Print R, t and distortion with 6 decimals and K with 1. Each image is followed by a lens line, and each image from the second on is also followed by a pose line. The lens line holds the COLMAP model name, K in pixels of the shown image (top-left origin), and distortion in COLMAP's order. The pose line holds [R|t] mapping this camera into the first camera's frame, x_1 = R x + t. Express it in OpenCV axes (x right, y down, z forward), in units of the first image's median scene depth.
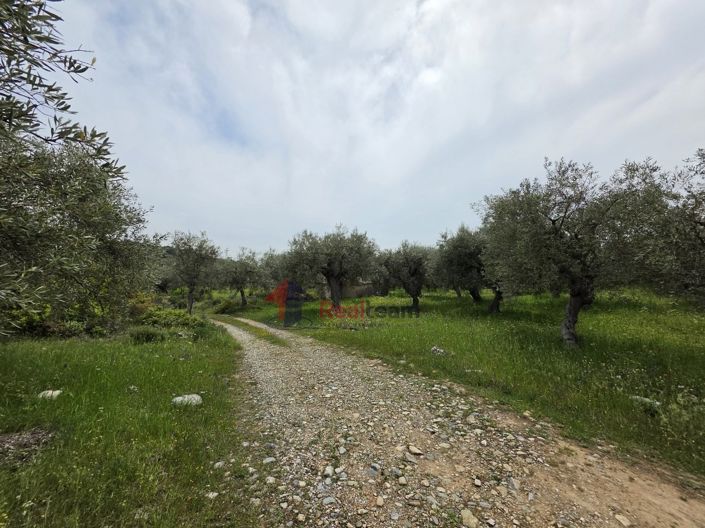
lens RADIAL K [[281.6, 0, 350.0], [0, 281.6, 266.4], [0, 0, 1]] dist [-0.003630, 0.001761]
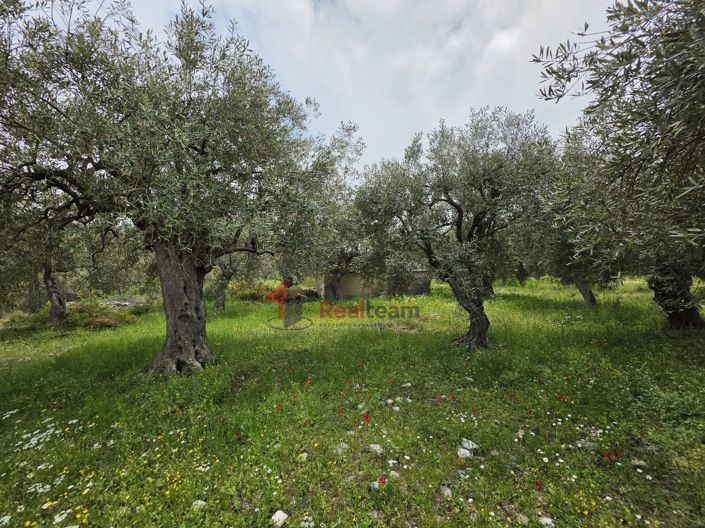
lens RADIAL K [[281.6, 0, 349.3], [0, 281.6, 263.9], [0, 0, 1]] dist [-0.003630, 0.001761]
pose [[0.975915, 0.004065, -0.218115, 0.213567], [0.001933, 0.999626, 0.027275, 0.065483], [0.218144, -0.027040, 0.975542, 0.869222]]
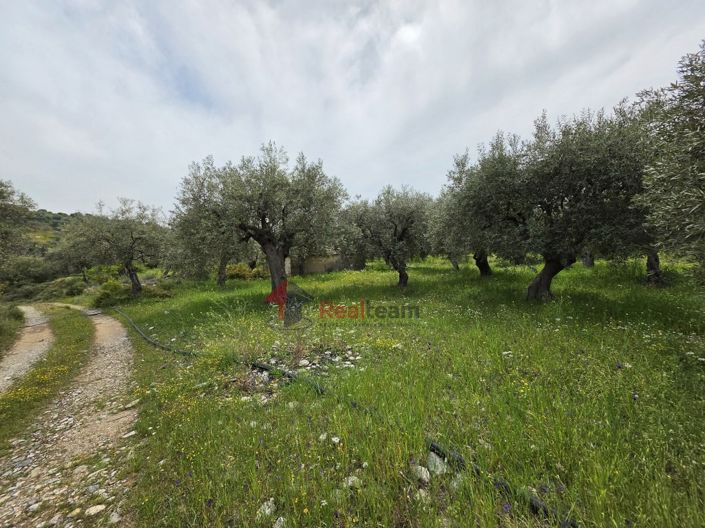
lens RADIAL K [[281.6, 0, 350.9], [0, 281.6, 265.5], [0, 0, 1]] dist [-0.003630, 0.001761]
pose [[0.996821, -0.025462, 0.075489, 0.072170], [0.018008, 0.995039, 0.097839, 0.032952], [-0.077606, -0.096168, 0.992335, 0.438304]]
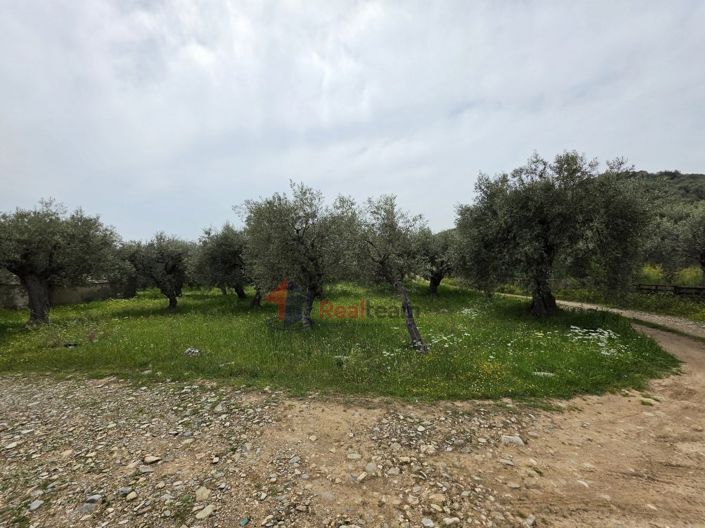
lens RADIAL K [[281.6, 0, 350.9], [0, 281.6, 266.9], [0, 0, 1]] dist [-0.003630, 0.001761]
pose [[0.708693, 0.019446, 0.705249, 0.005324], [-0.027097, 0.999633, -0.000334, -0.002191], [-0.704996, -0.018873, 0.708960, -0.026247]]
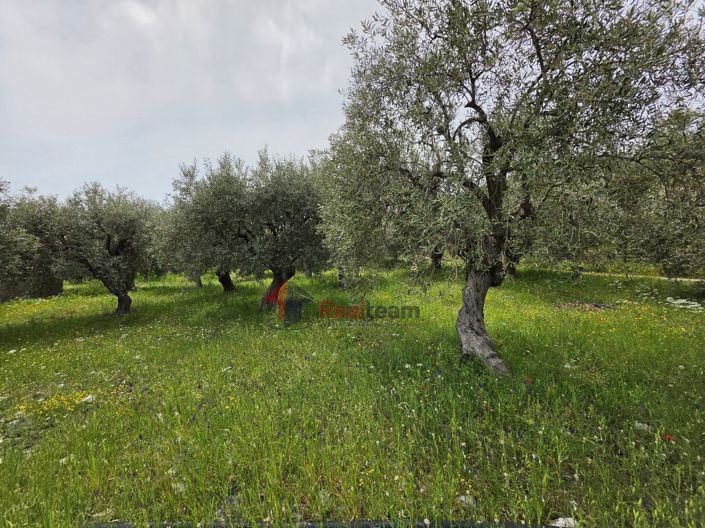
lens RADIAL K [[281.6, 0, 349.4], [0, 281.6, 264.2], [0, 0, 1]] dist [-0.003630, 0.001761]
pose [[0.616512, -0.030680, 0.786747, 0.102545], [-0.007015, 0.998987, 0.044453, 0.031788], [-0.787314, -0.032925, 0.615672, 0.432477]]
